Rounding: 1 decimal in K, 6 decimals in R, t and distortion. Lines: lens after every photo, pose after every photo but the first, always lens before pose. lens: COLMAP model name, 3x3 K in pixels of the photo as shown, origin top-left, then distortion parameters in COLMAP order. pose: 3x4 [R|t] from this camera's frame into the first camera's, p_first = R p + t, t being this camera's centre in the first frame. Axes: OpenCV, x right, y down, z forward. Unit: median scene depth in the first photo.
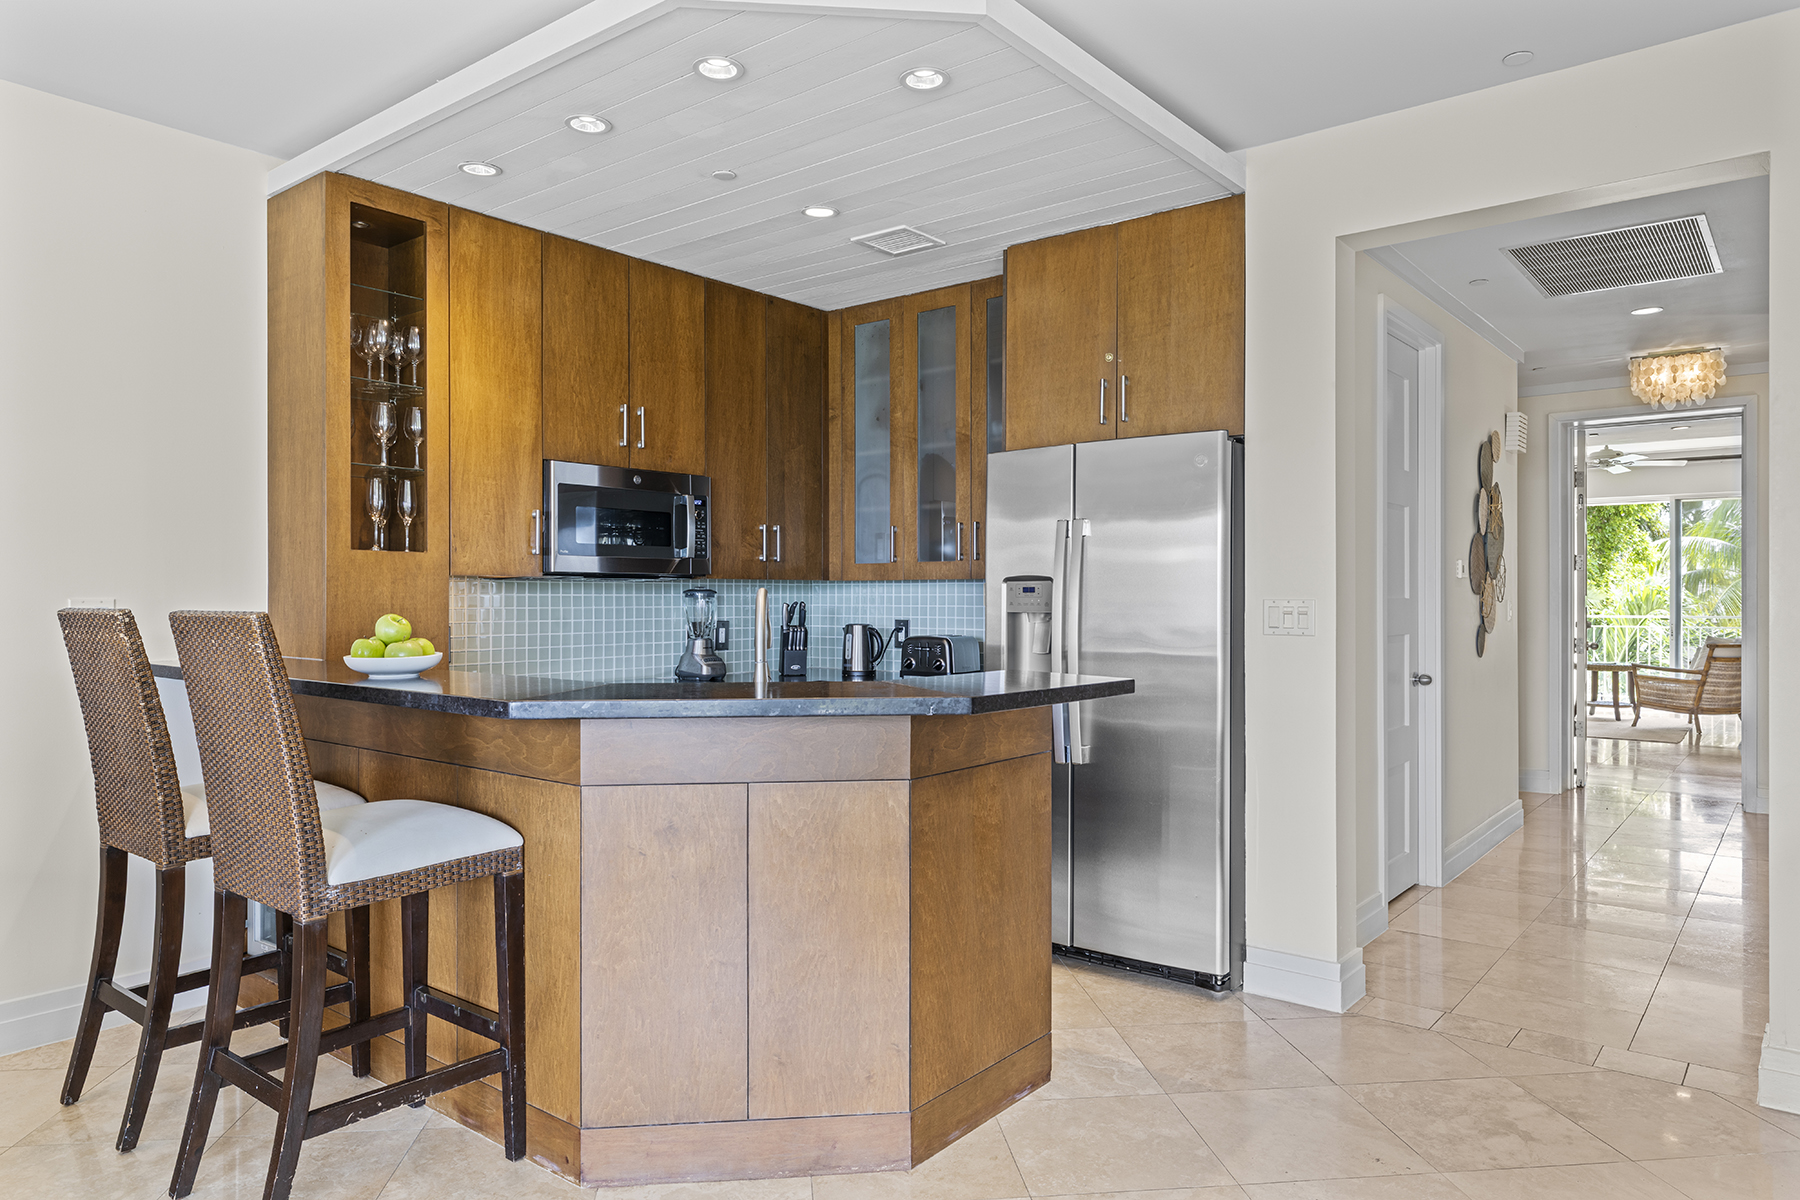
lens RADIAL K [[1144.9, 0, 900.0], [0, 1144.9, 600.0], [0, 0, 1]] dist [0.001466, -0.001943]
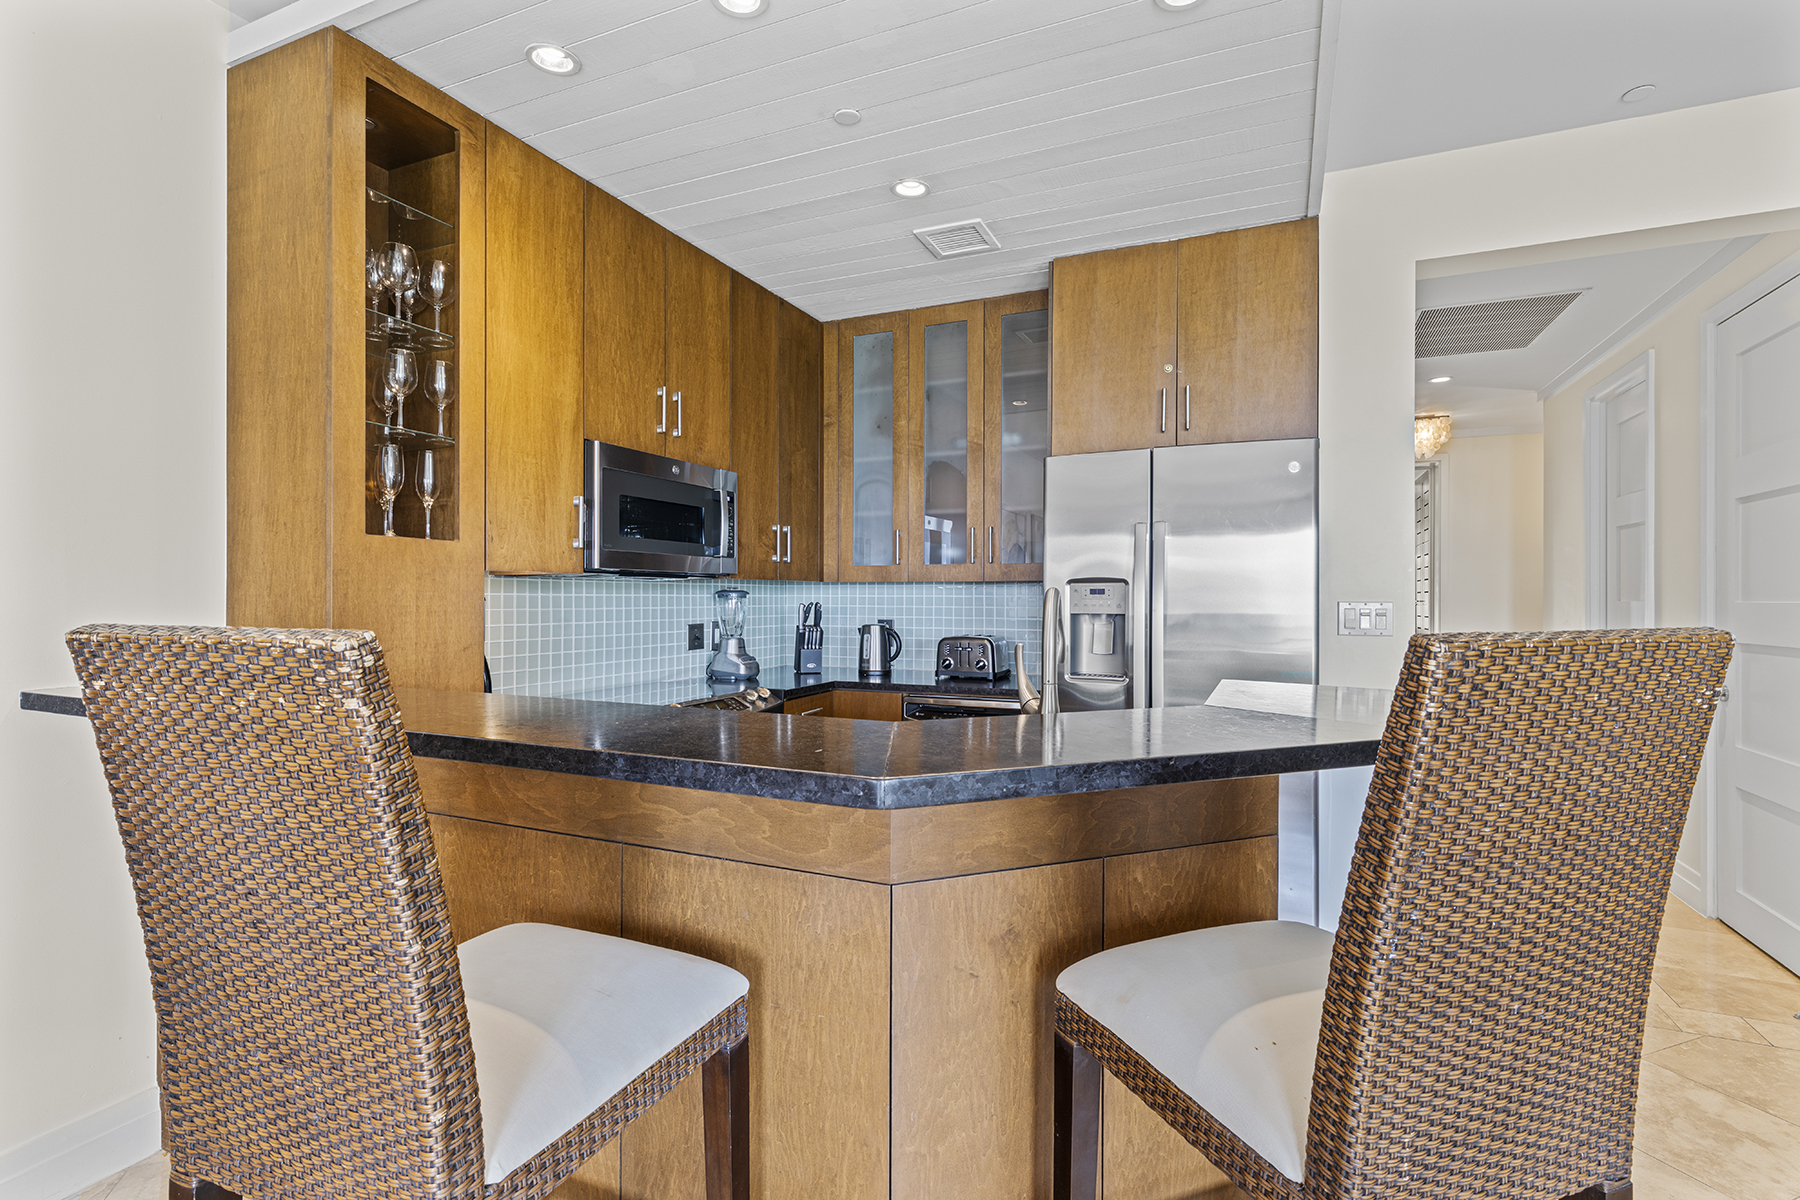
lens RADIAL K [[832.5, 0, 900.0], [0, 832.5, 600.0], [0, 0, 1]] dist [-0.001659, 0.000452]
pose [[0.966383, 0.002442, 0.257095, -0.241485], [-0.002719, 0.999996, 0.000723, -0.001441], [-0.257092, -0.001397, 0.966386, 0.325157]]
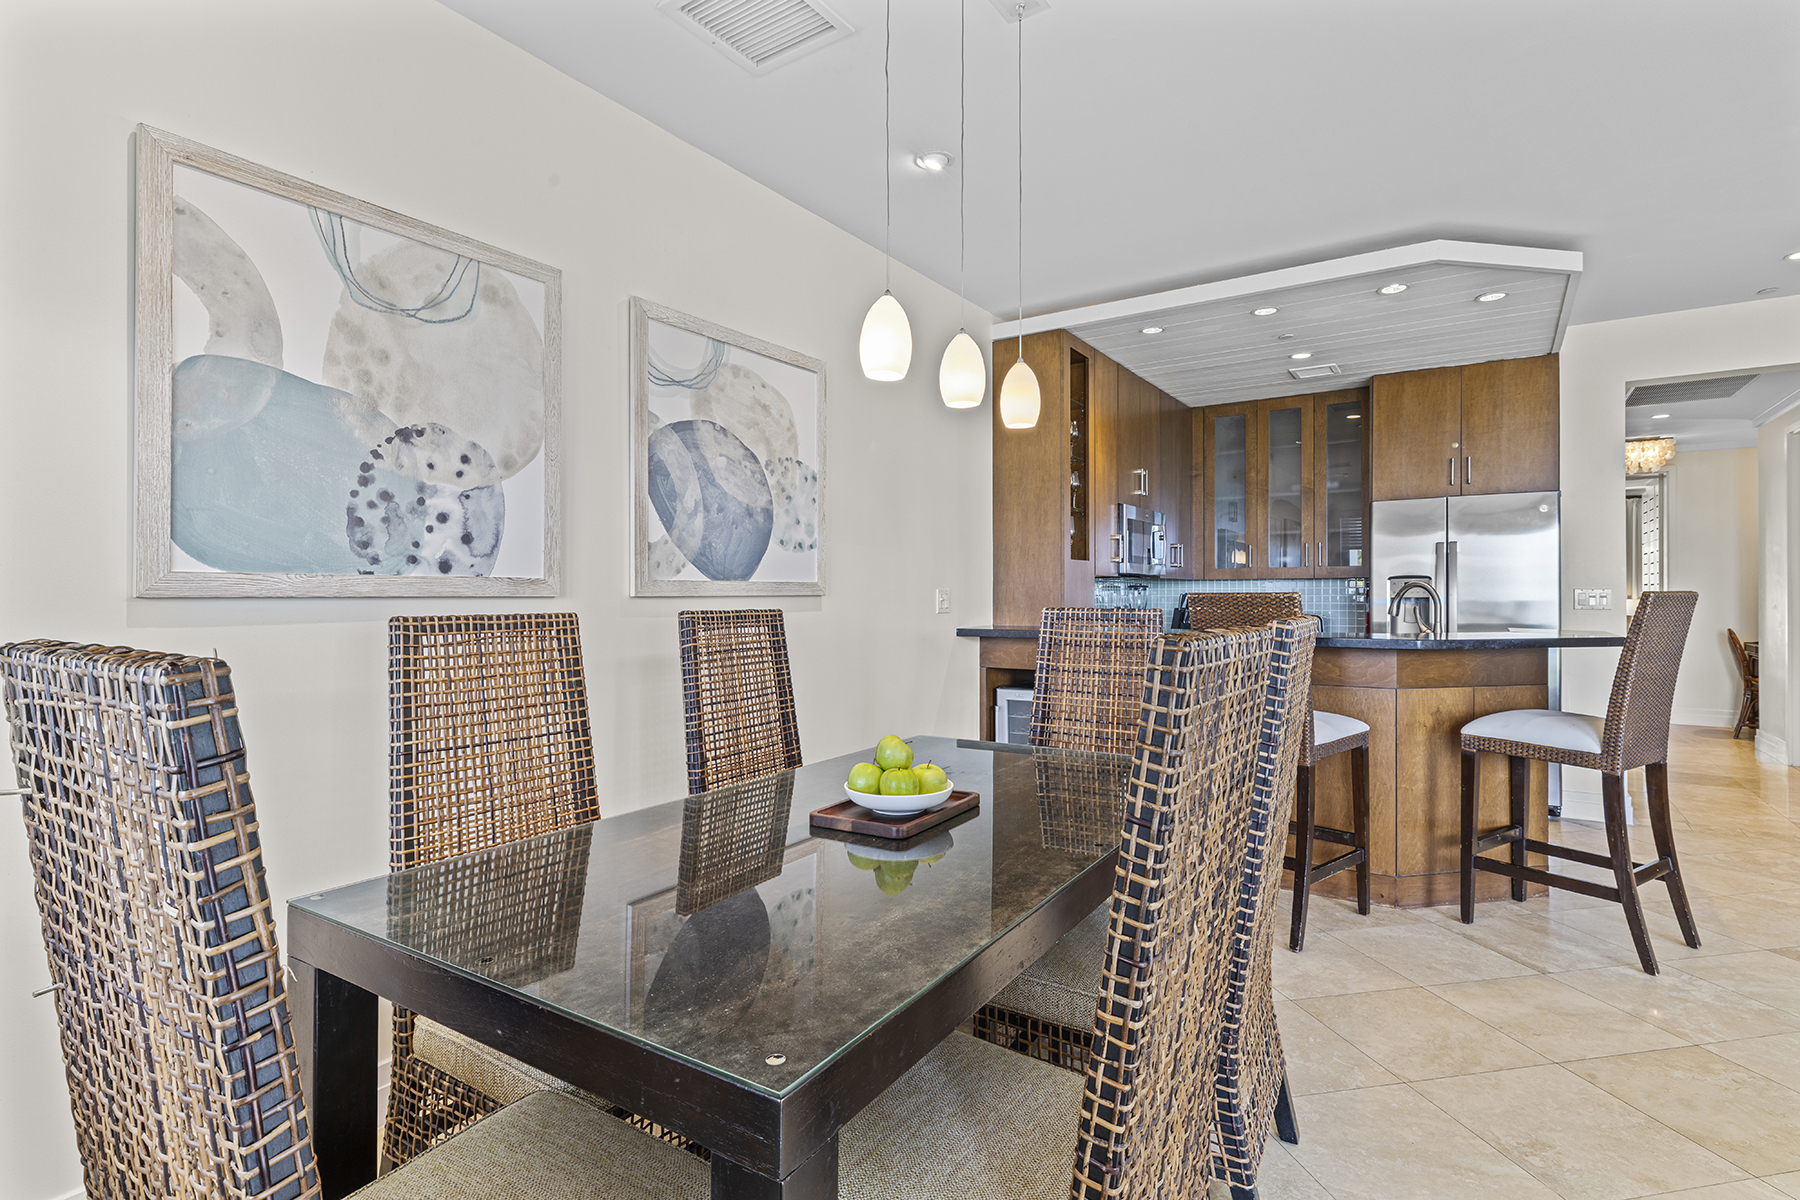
lens RADIAL K [[864.2, 0, 900.0], [0, 864.2, 600.0], [0, 0, 1]] dist [0.000318, 0.000605]
pose [[0.995955, -0.002716, 0.089812, -0.727641], [0.002333, 0.999988, 0.004366, 0.007340], [-0.089823, -0.004139, 0.995949, -0.187063]]
